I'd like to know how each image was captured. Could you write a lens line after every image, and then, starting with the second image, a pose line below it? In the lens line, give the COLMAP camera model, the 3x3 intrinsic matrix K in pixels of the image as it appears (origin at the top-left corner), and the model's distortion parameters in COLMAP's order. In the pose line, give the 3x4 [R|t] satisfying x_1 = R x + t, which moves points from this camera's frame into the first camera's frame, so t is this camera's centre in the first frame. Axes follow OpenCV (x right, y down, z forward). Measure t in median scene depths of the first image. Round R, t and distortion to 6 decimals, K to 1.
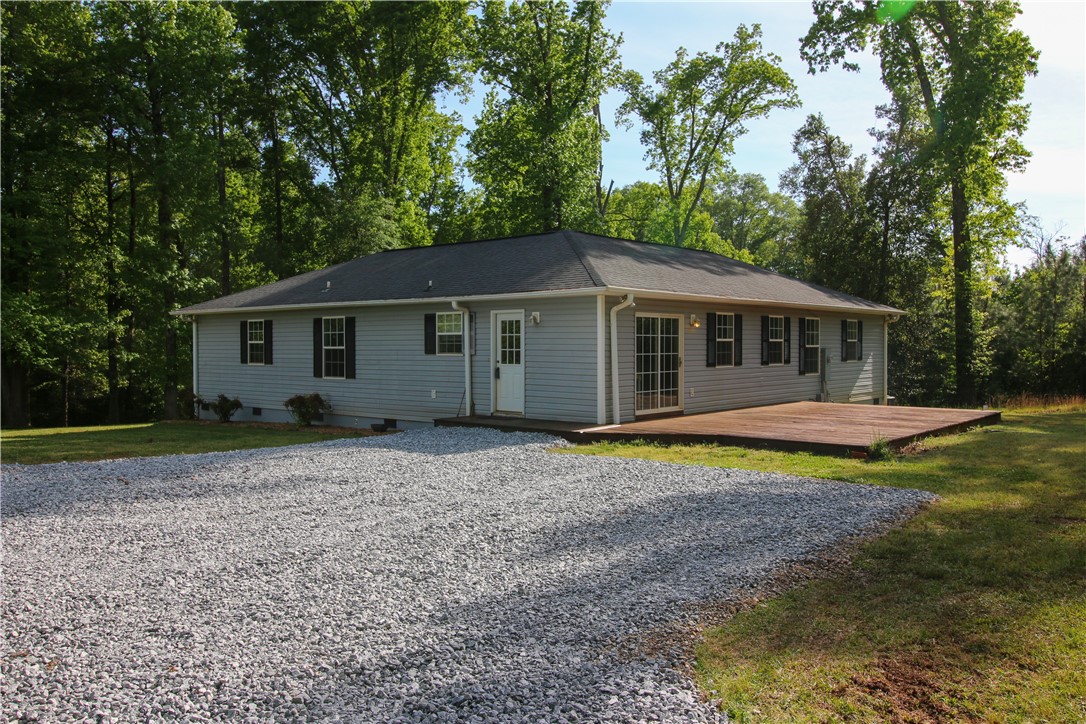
lens RADIAL K [[835.8, 0, 543.0], [0, 835.8, 362.0], [0, 0, 1]] dist [0.016643, -0.011119]
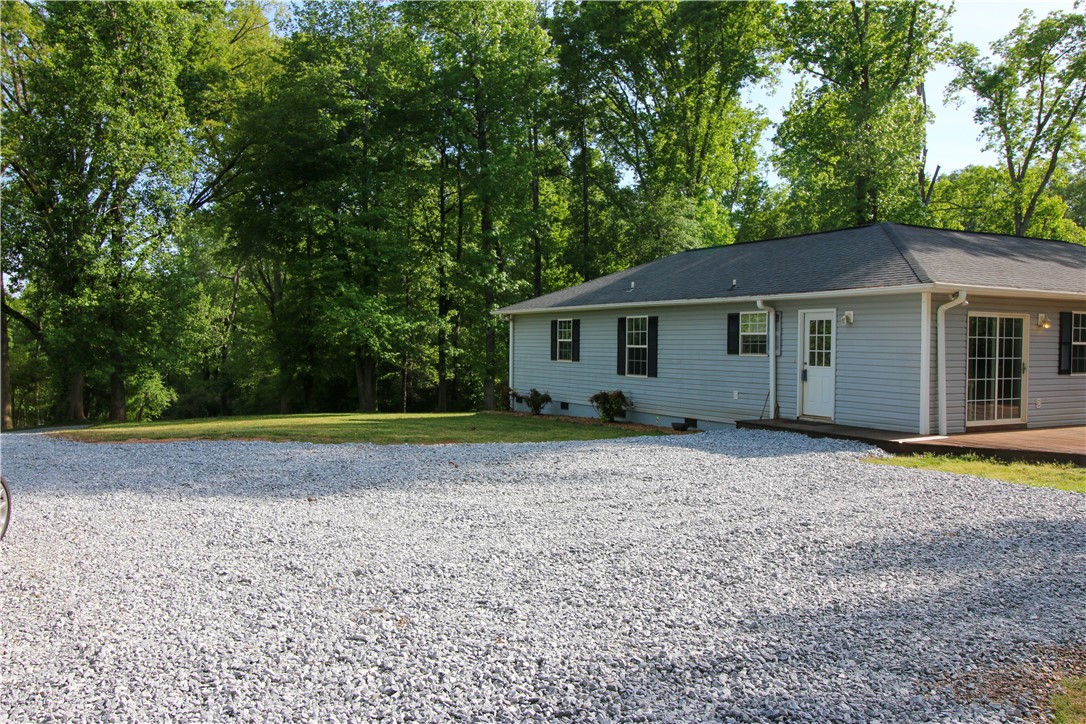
lens RADIAL K [[835.8, 0, 543.0], [0, 835.8, 362.0], [0, 0, 1]] dist [0.016643, -0.011119]
pose [[0.938372, 0.019613, -0.345069, -0.004929], [-0.019341, 0.999804, 0.004232, -0.000236], [0.345085, 0.002703, 0.938568, -0.000102]]
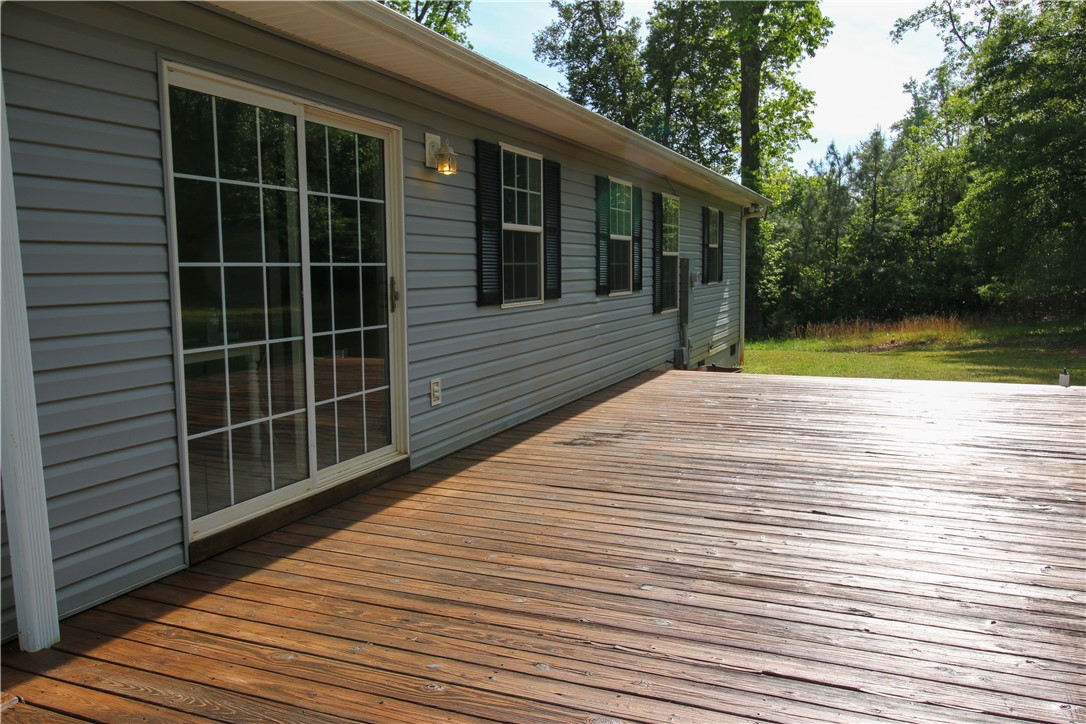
lens RADIAL K [[835.8, 0, 543.0], [0, 835.8, 362.0], [0, 0, 1]] dist [0.016643, -0.011119]
pose [[0.950174, -0.040113, 0.309128, 0.110568], [0.011694, 0.995575, 0.093244, -0.002688], [-0.311500, -0.084983, 0.946438, 0.637449]]
